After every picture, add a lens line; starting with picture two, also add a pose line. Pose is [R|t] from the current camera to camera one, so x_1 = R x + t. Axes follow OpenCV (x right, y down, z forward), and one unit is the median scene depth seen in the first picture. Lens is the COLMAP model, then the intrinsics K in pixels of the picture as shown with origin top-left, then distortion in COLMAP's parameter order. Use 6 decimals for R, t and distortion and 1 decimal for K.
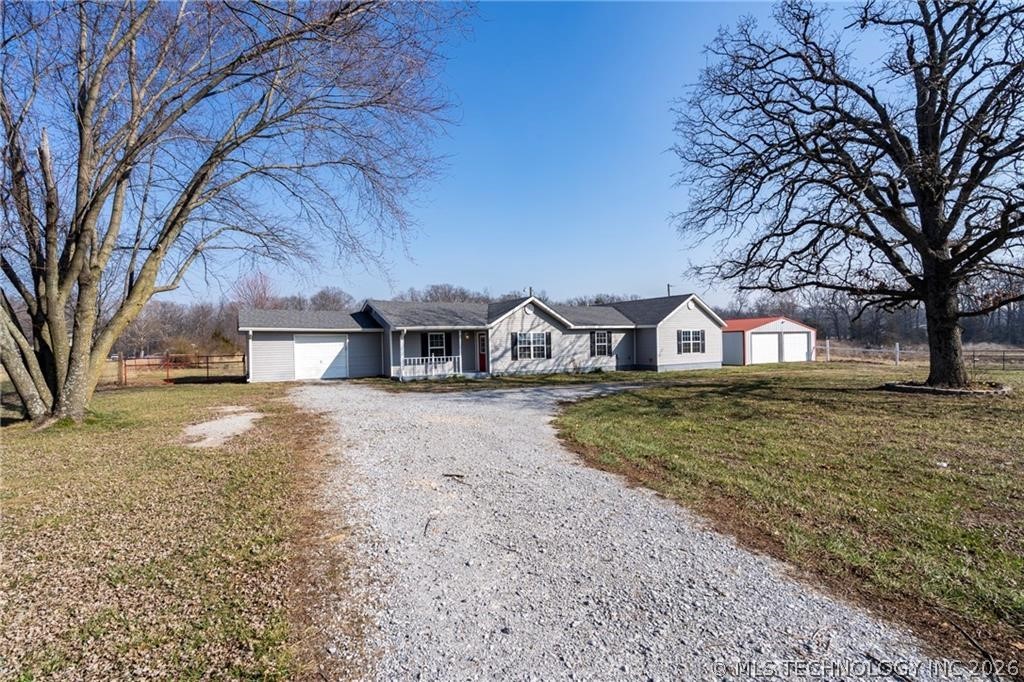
lens RADIAL K [[465.4, 0, 512.0], [0, 465.4, 341.0], [0, 0, 1]] dist [0.001545, 0.000073]
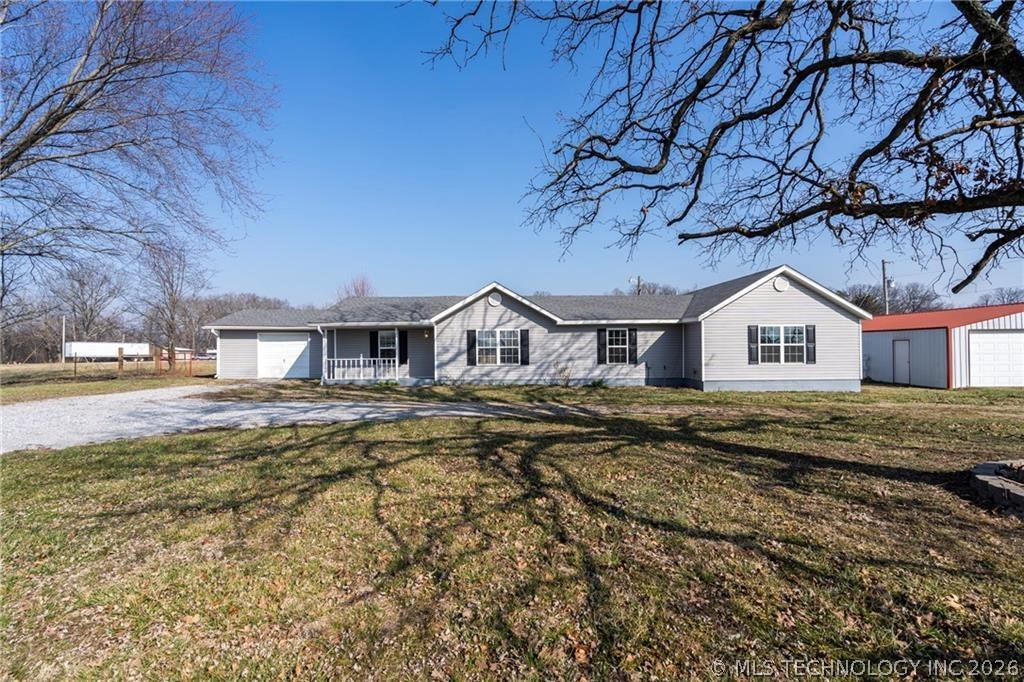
lens RADIAL K [[465.4, 0, 512.0], [0, 465.4, 341.0], [0, 0, 1]] dist [0.001545, 0.000073]
pose [[0.871072, 0.005148, -0.491129, 0.428370], [-0.008500, 0.999953, -0.004594, 0.003008], [0.491082, 0.008176, 0.871075, 0.336960]]
